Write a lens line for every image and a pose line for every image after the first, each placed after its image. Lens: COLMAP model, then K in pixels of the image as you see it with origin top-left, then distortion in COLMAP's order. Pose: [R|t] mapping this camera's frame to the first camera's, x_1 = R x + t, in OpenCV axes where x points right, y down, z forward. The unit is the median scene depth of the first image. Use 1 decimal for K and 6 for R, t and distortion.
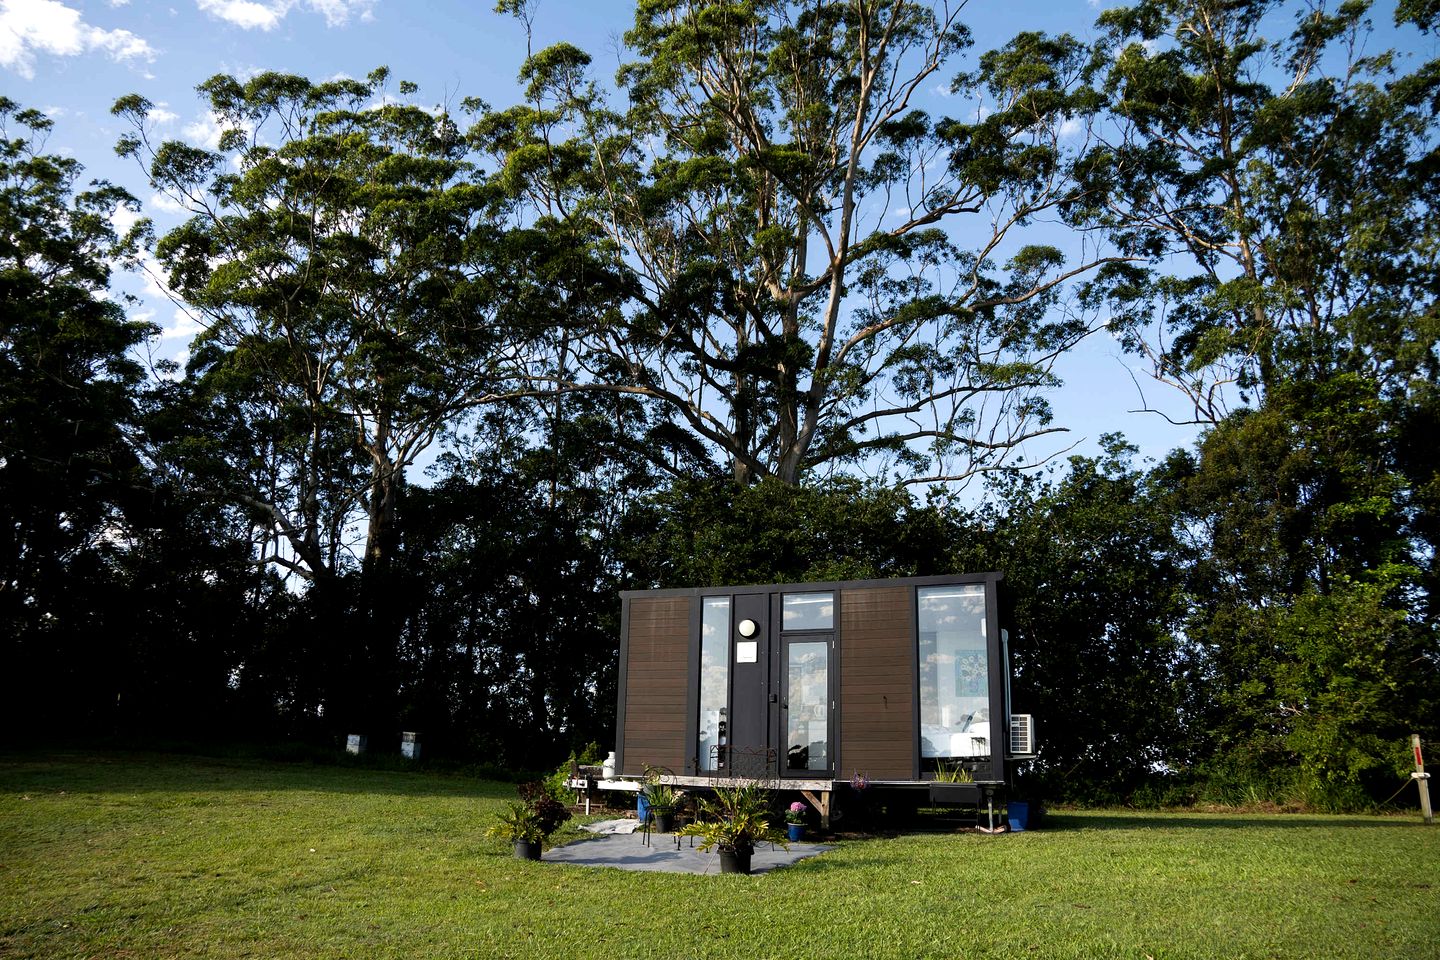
lens RADIAL K [[1043.9, 0, 694.5], [0, 1043.9, 480.5], [0, 0, 1]] dist [-0.169029, 0.116880]
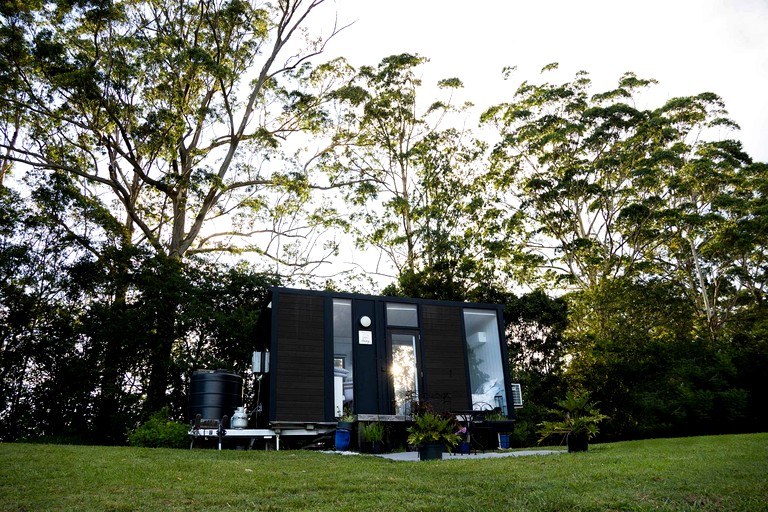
lens RADIAL K [[561.3, 0, 347.4], [0, 561.3, 257.9], [0, 0, 1]] dist [-0.110870, -0.000539]
pose [[0.763534, 0.197941, 0.614683, -0.259733], [-0.135793, 0.979795, -0.146837, 0.093133], [-0.631329, 0.028645, 0.774986, 0.205795]]
